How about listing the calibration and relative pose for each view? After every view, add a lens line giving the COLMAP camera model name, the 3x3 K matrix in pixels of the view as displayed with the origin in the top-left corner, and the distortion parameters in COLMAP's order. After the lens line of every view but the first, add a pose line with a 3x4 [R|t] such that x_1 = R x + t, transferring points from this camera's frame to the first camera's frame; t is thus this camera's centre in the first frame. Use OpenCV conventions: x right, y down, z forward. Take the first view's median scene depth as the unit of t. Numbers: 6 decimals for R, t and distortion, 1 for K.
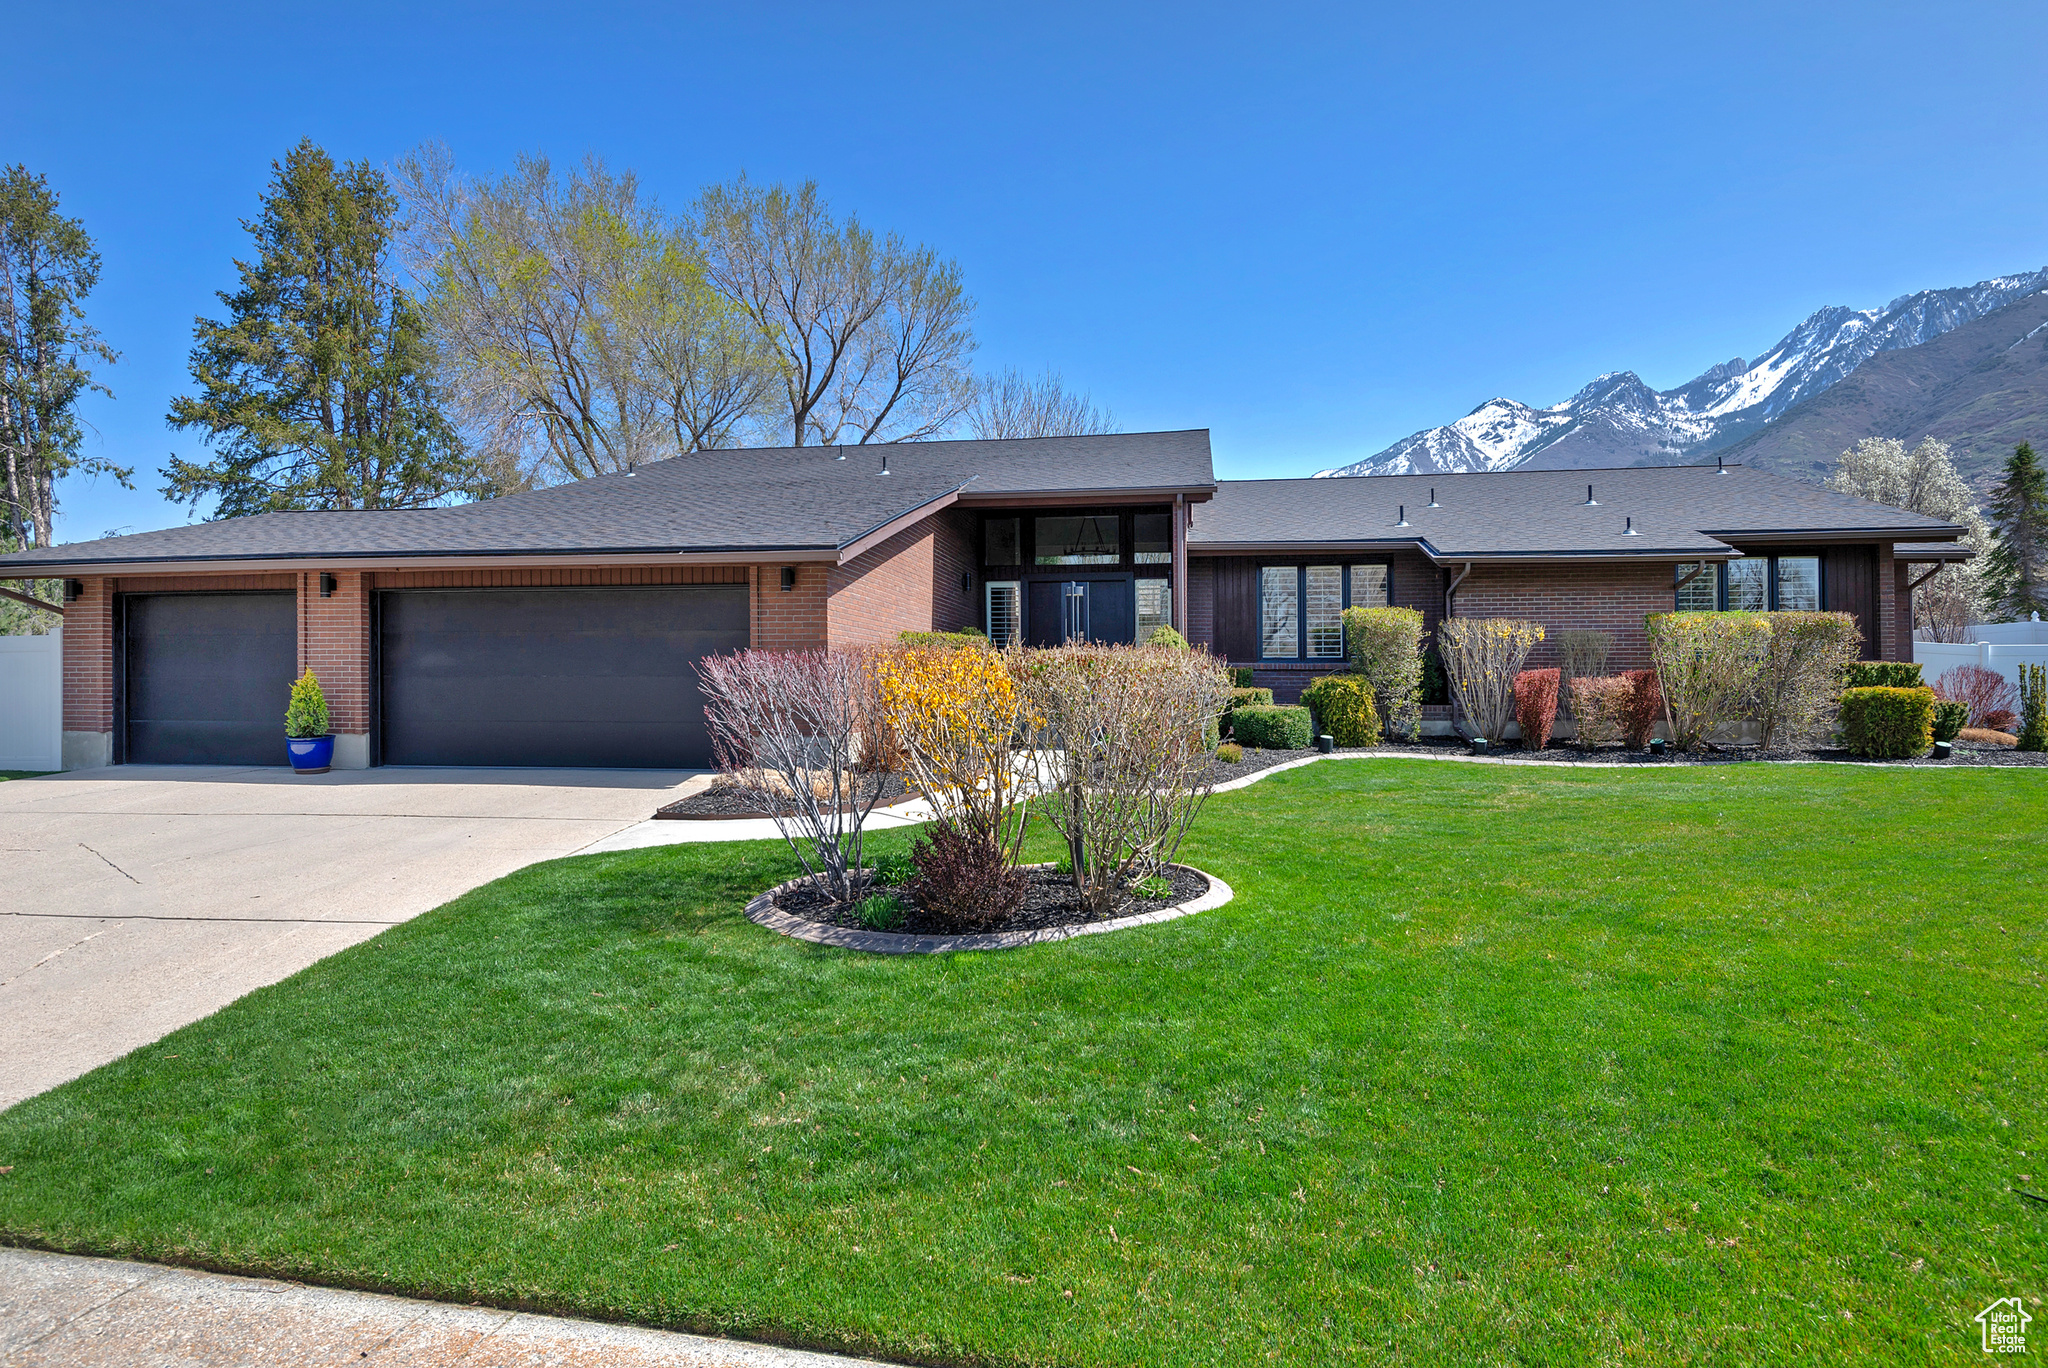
lens RADIAL K [[1104.7, 0, 1026.4], [0, 1104.7, 673.5], [0, 0, 1]] dist [-0.001022, -0.002604]
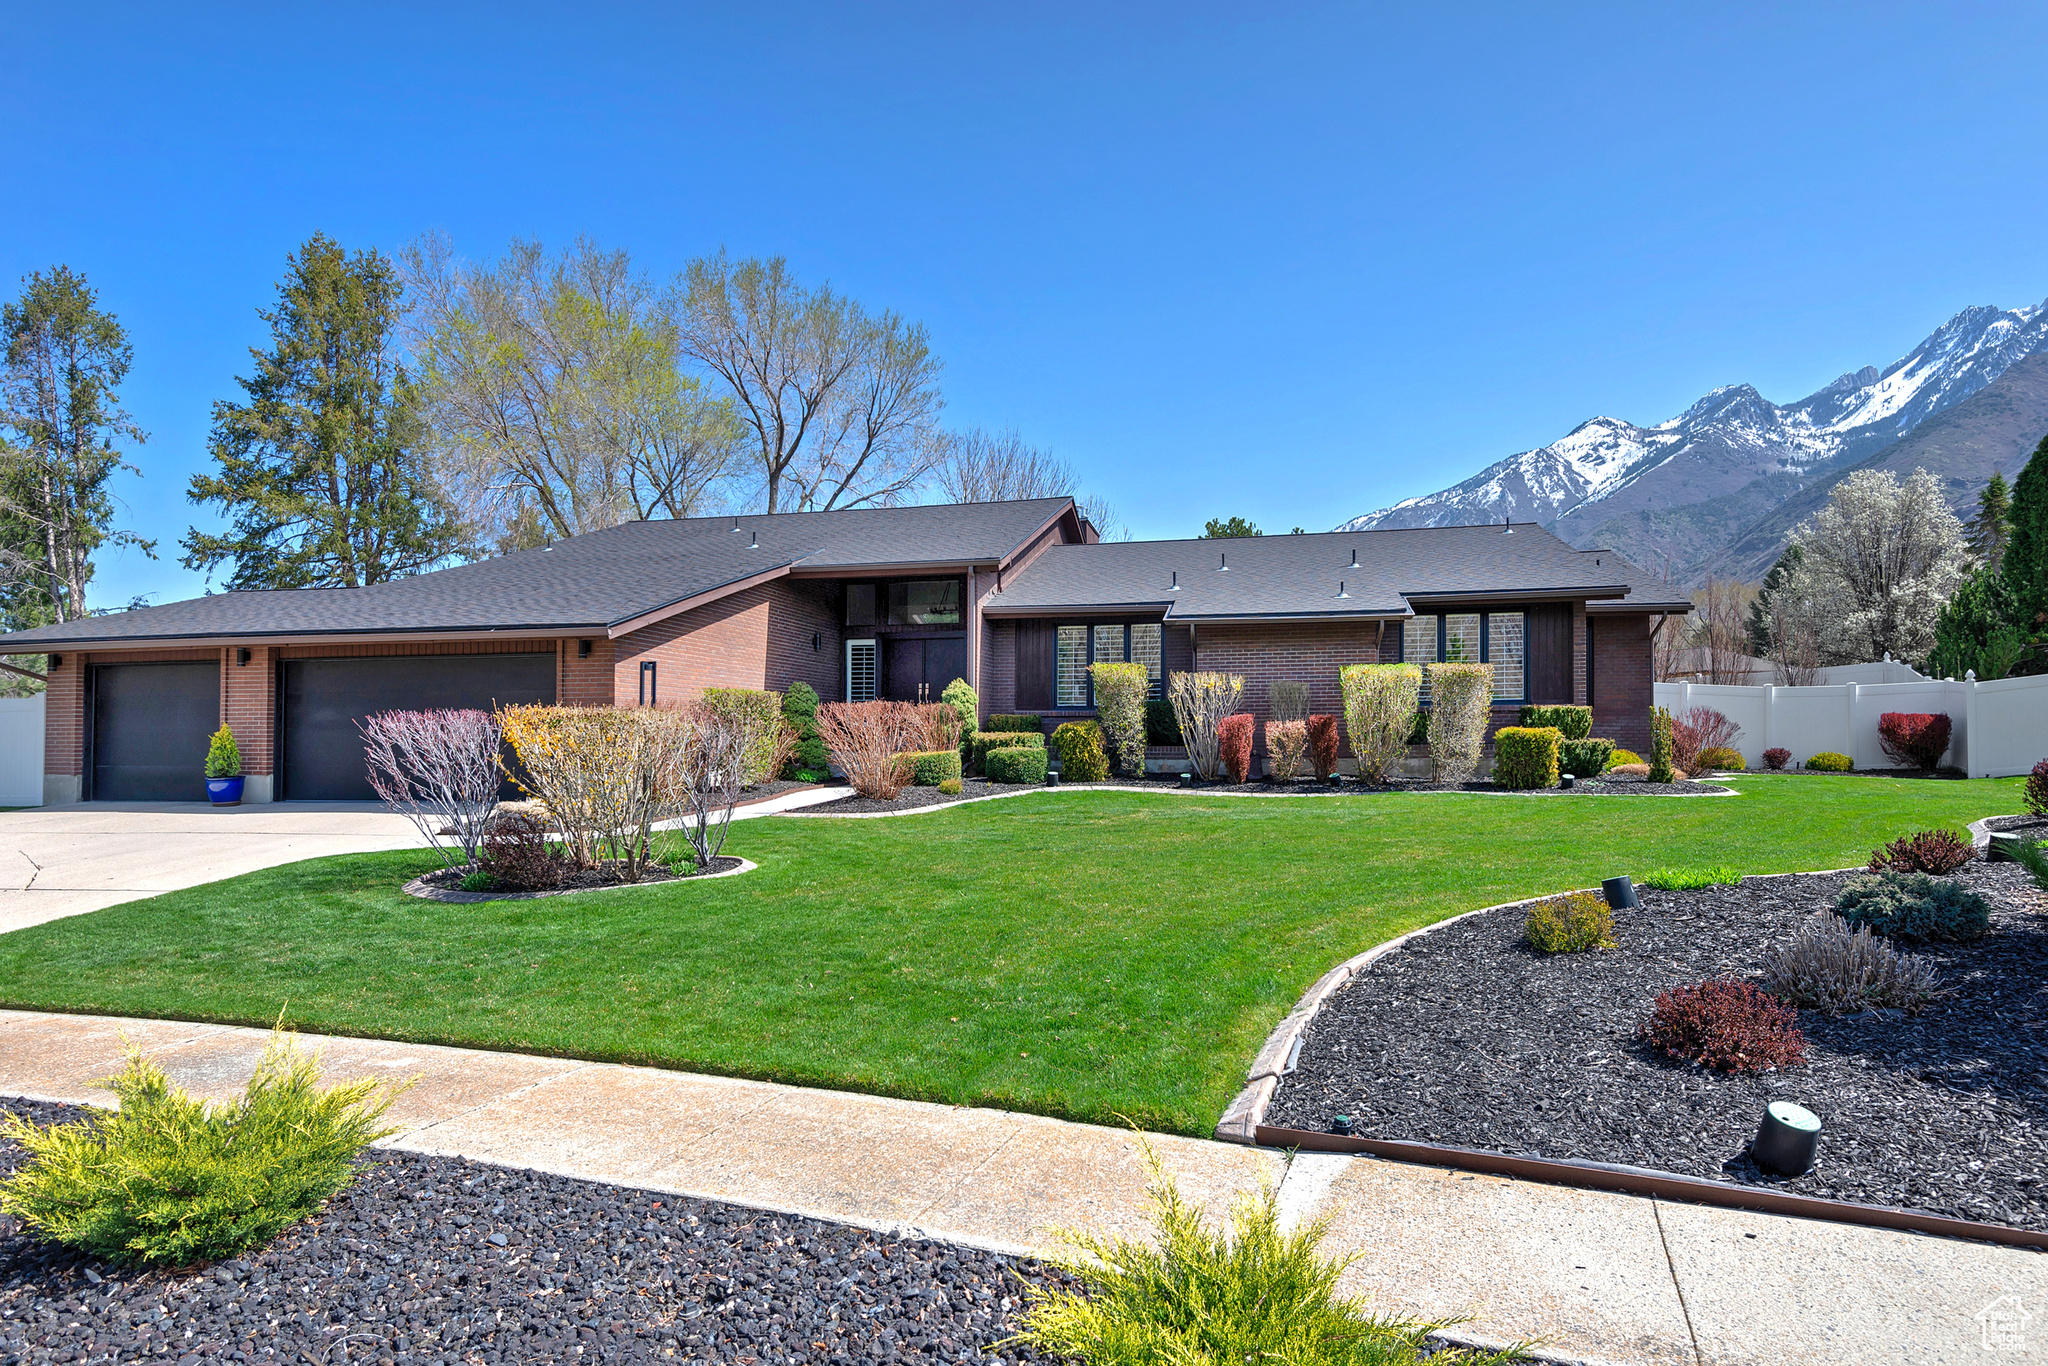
lens RADIAL K [[1163.6, 0, 1024.0], [0, 1163.6, 683.0], [0, 0, 1]] dist [0.005839, 0.002053]
pose [[0.997777, -0.010559, -0.065793, 0.120850], [0.008579, 0.999504, -0.030301, -0.000783], [0.066081, 0.029670, 0.997373, -0.095293]]
